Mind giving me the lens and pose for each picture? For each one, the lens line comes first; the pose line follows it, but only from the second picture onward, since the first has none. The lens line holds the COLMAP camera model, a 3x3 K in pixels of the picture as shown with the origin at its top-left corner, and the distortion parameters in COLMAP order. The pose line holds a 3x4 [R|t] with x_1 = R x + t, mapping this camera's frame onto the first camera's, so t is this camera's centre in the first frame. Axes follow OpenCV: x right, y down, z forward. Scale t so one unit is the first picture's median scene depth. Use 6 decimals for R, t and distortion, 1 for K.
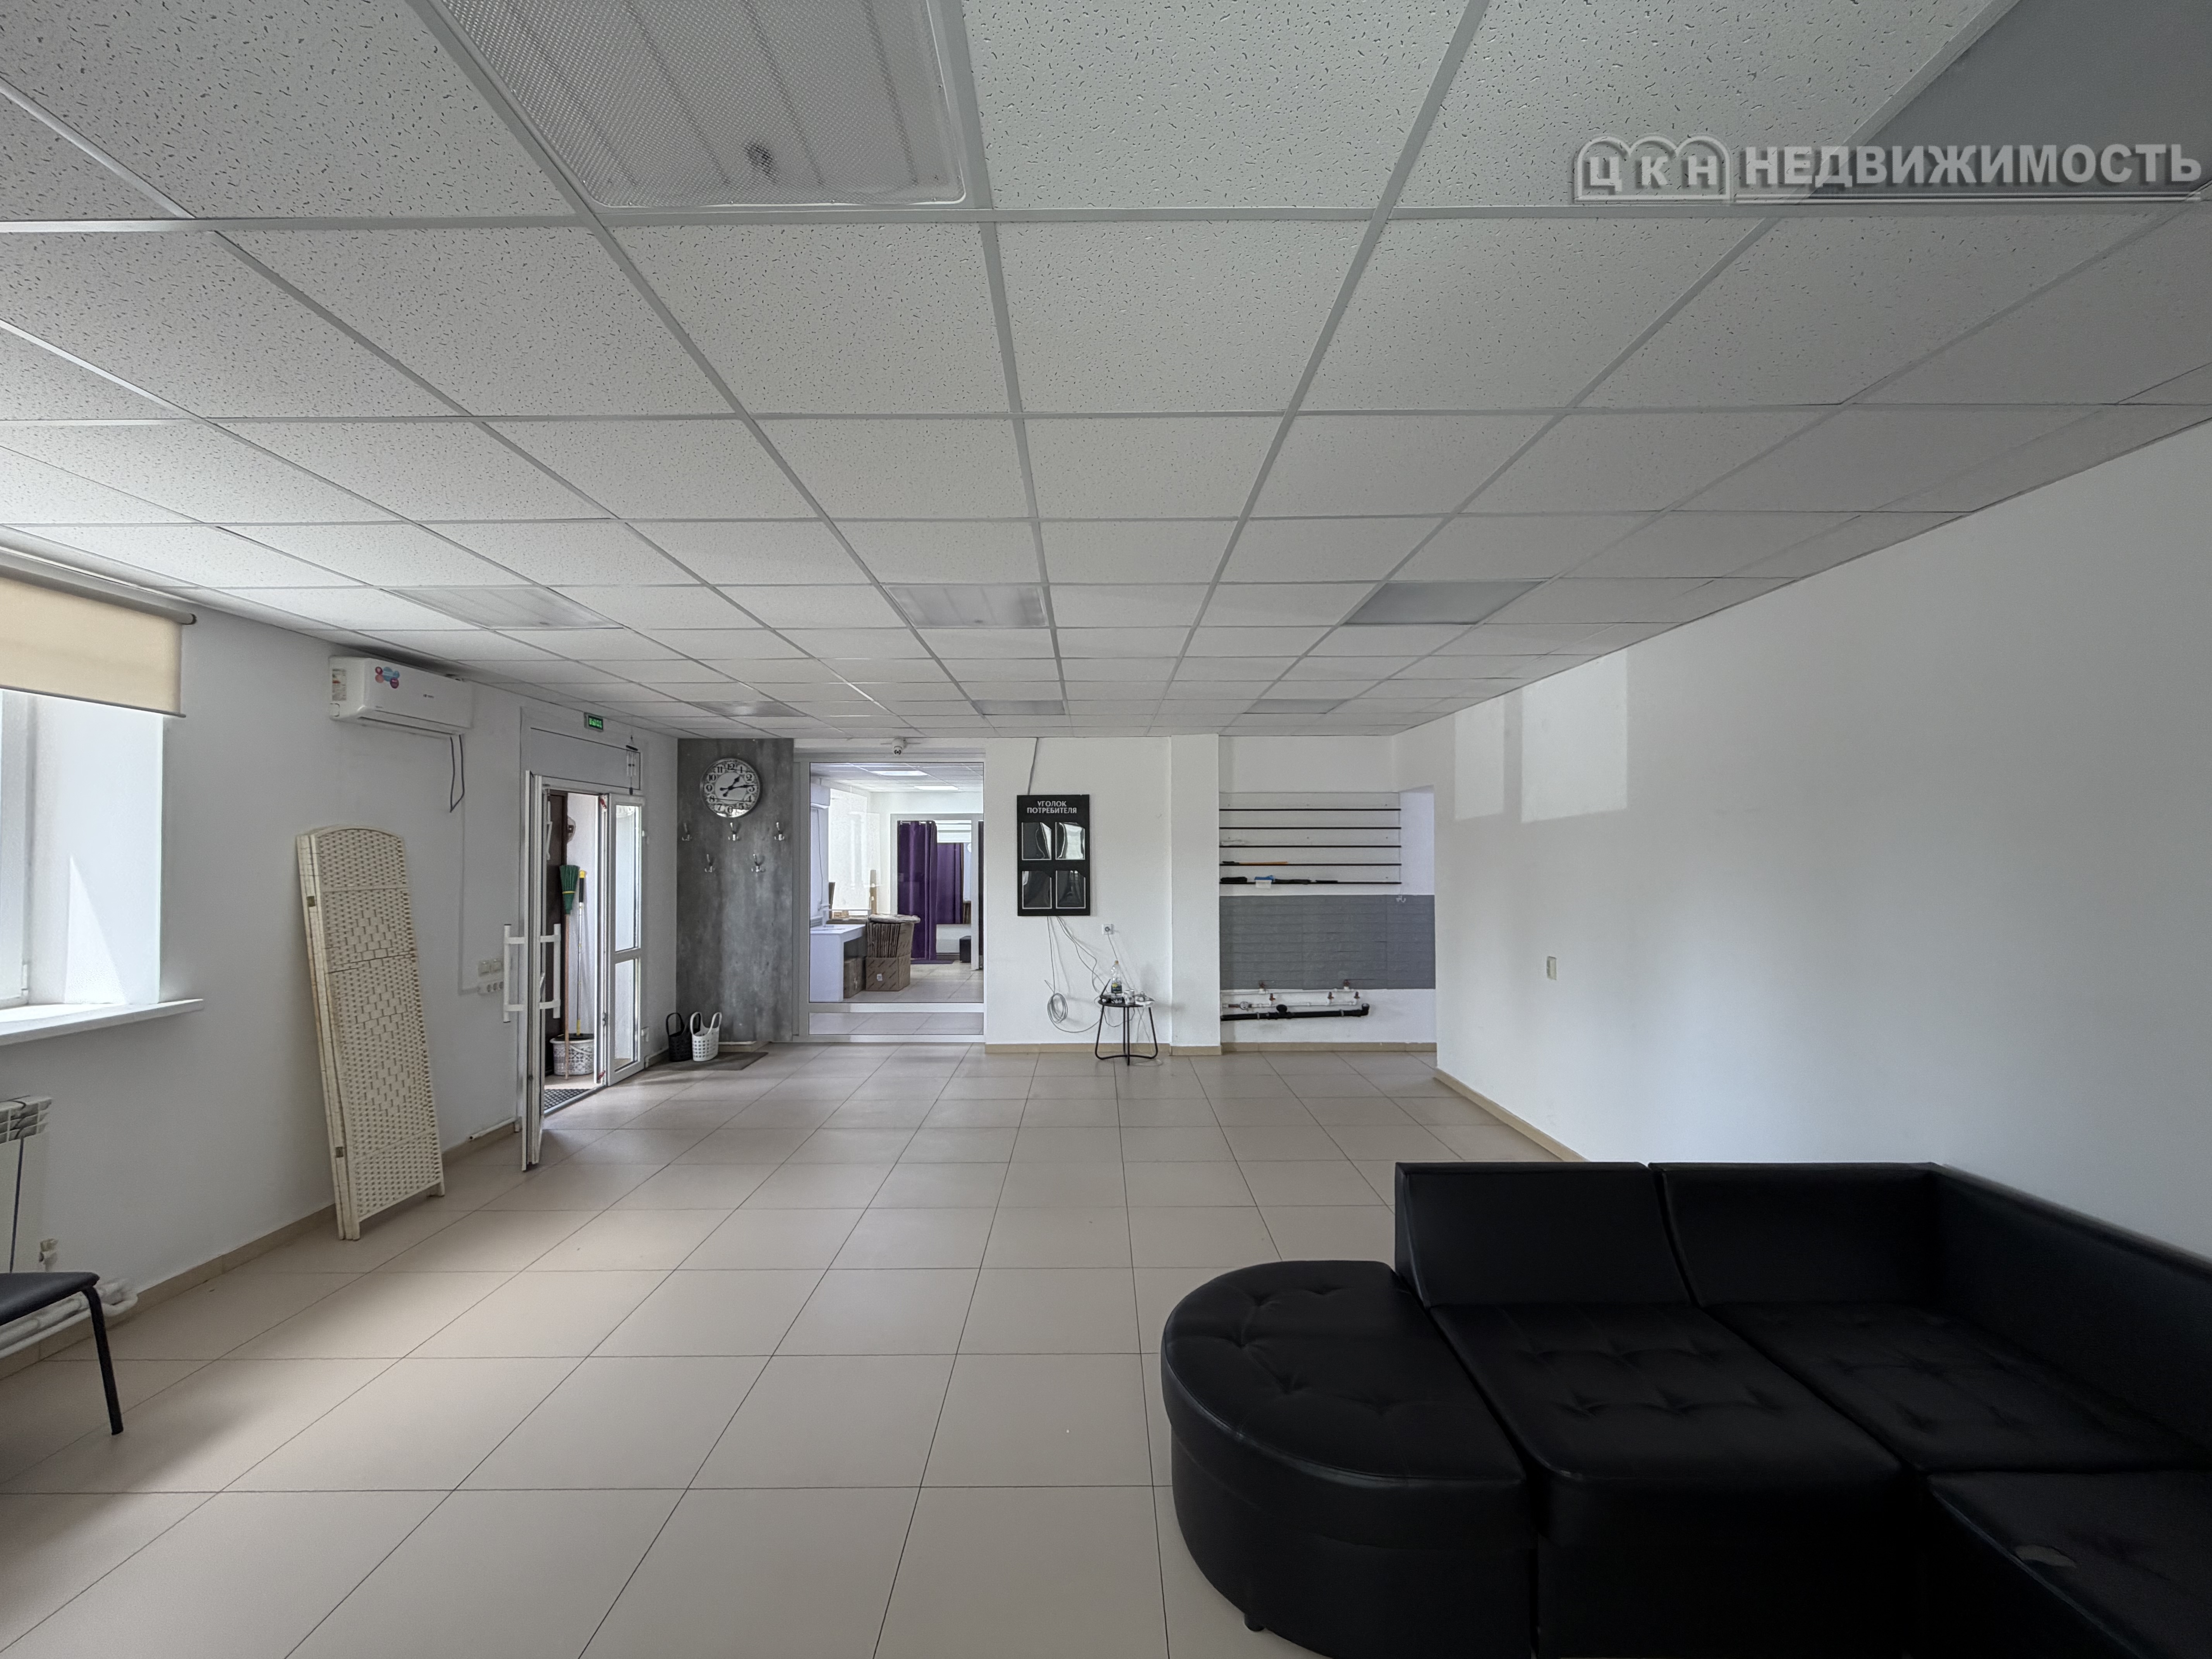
lens RADIAL K [[881.0, 0, 1098.1], [0, 881.0, 837.1], [0, 0, 1]] dist [0.001637, -0.000596]
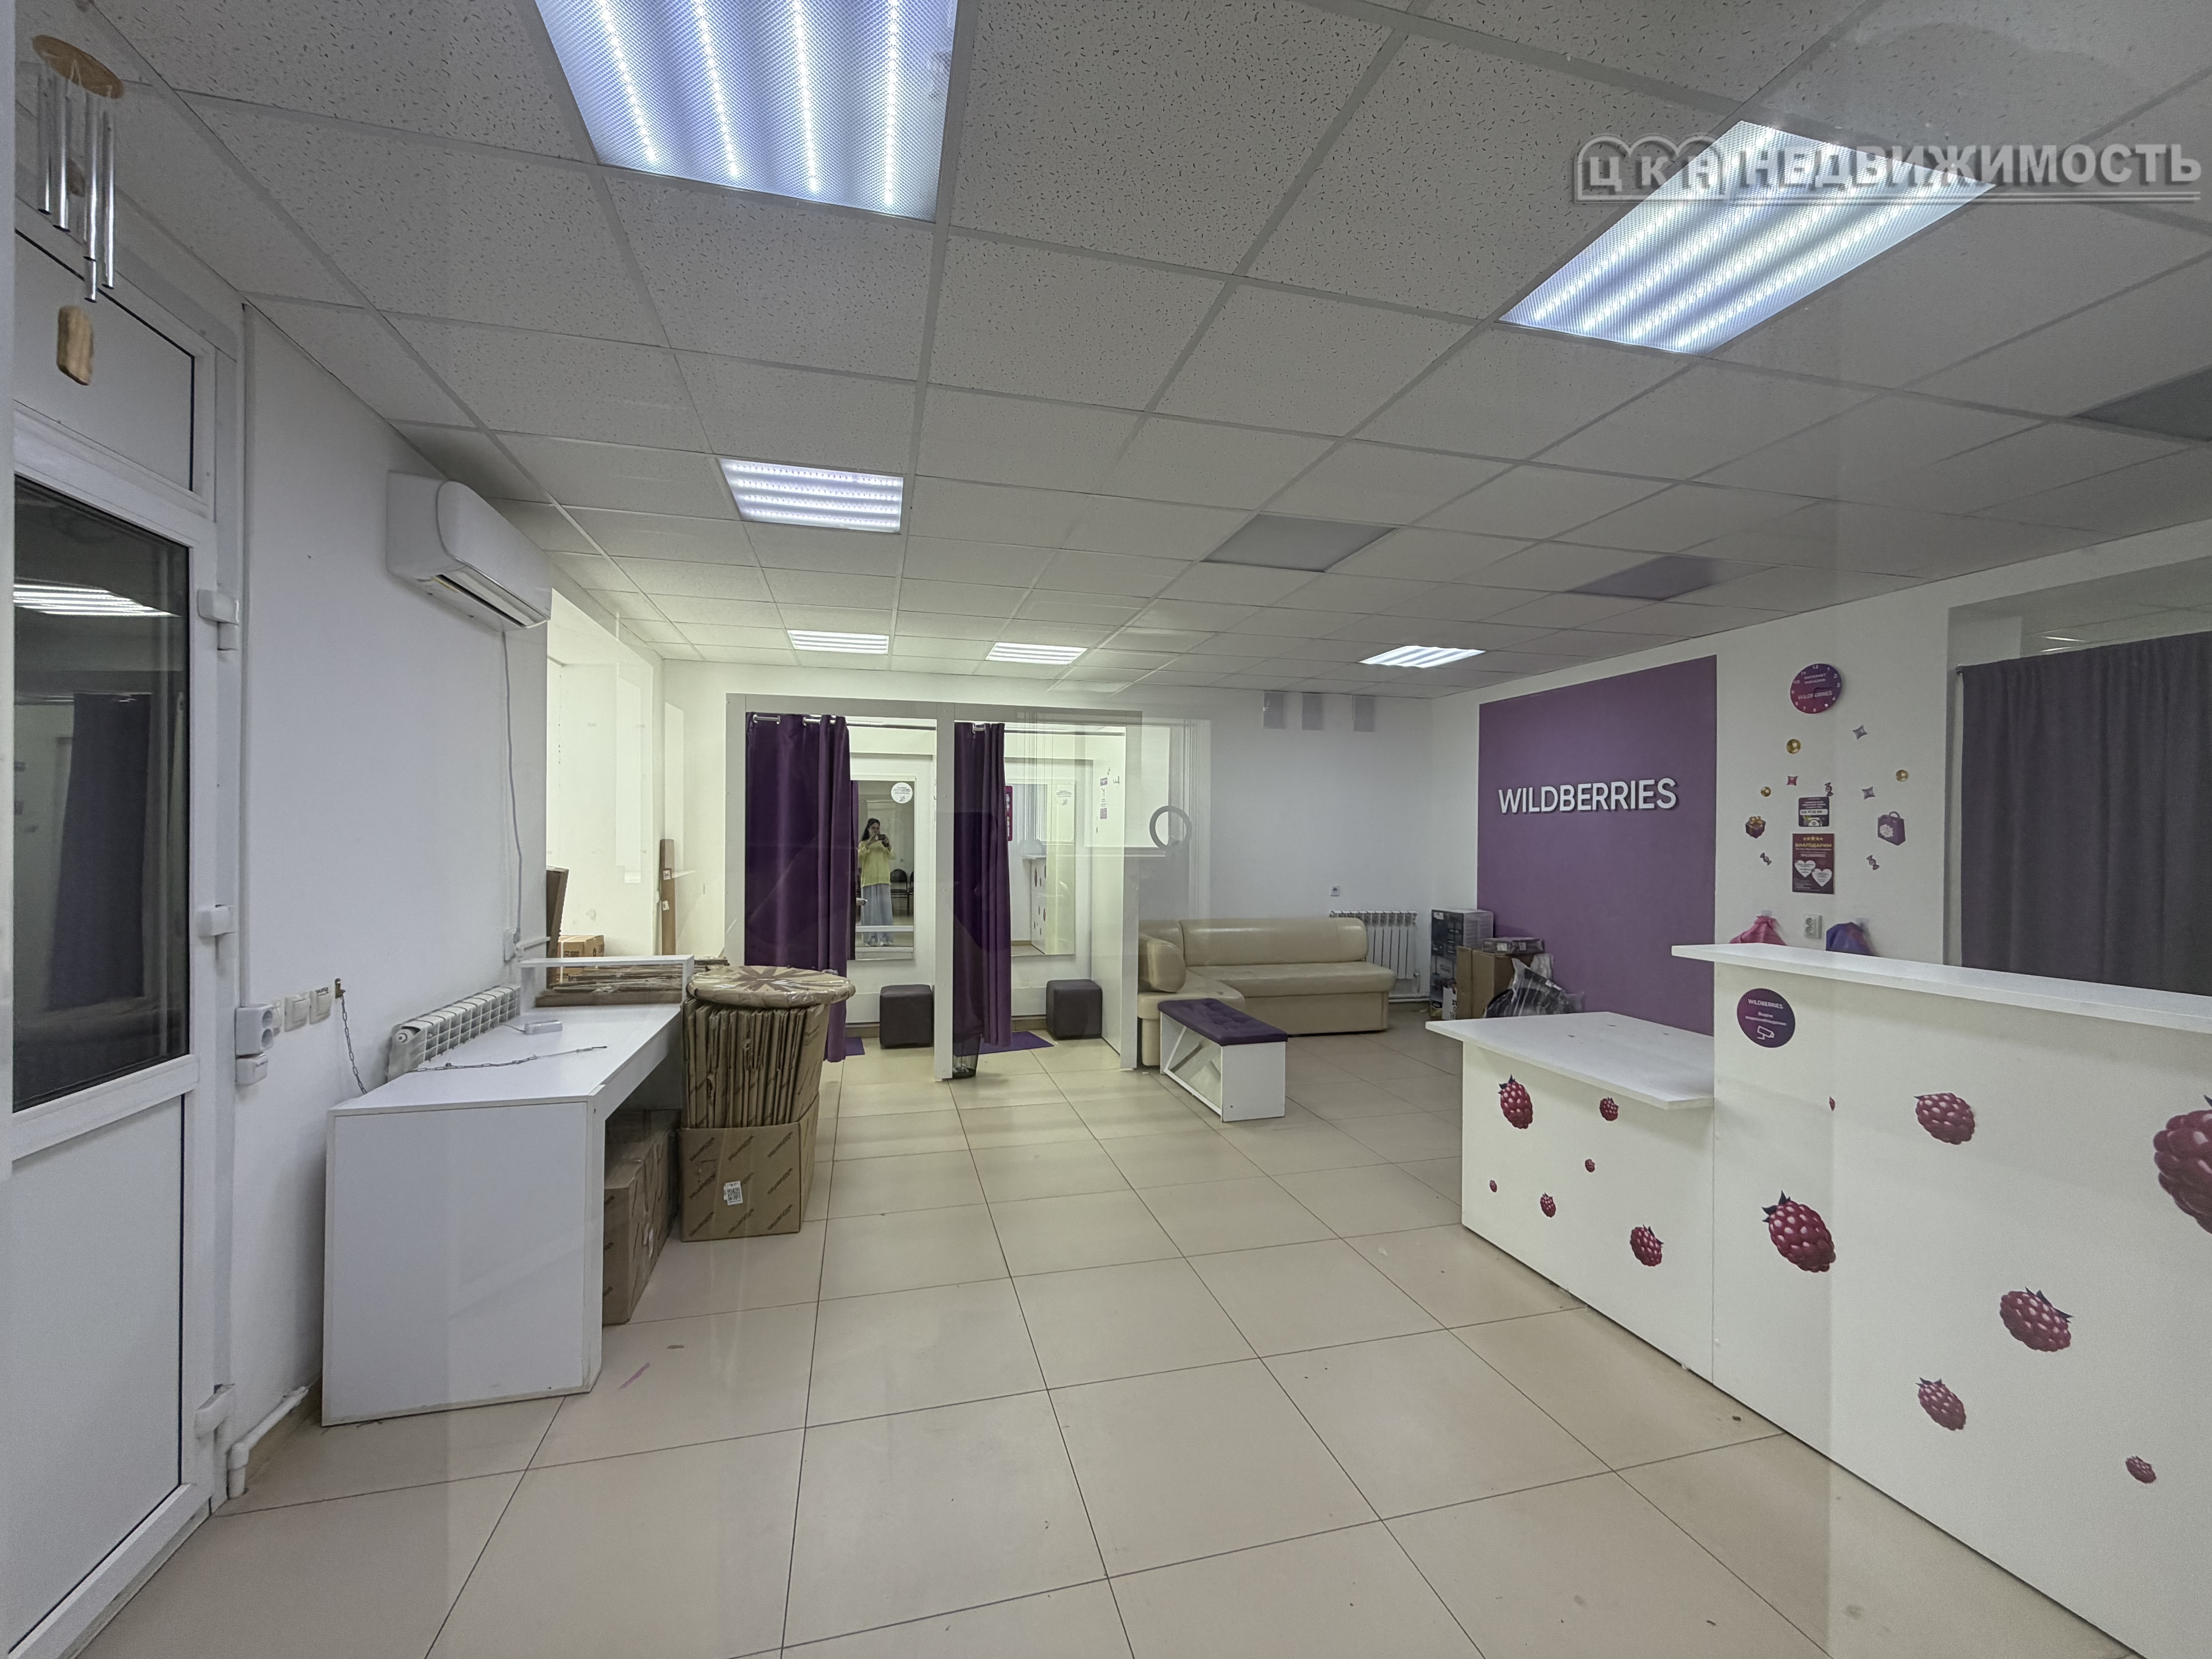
lens RADIAL K [[881.0, 0, 1105.0], [0, 881.0, 833.3], [0, 0, 1]] dist [0.001637, -0.000596]
pose [[0.967131, 0.006298, 0.254201, -0.171994], [-0.015702, 0.999265, 0.034981, 0.019109], [-0.253794, -0.037823, 0.966518, 0.577185]]
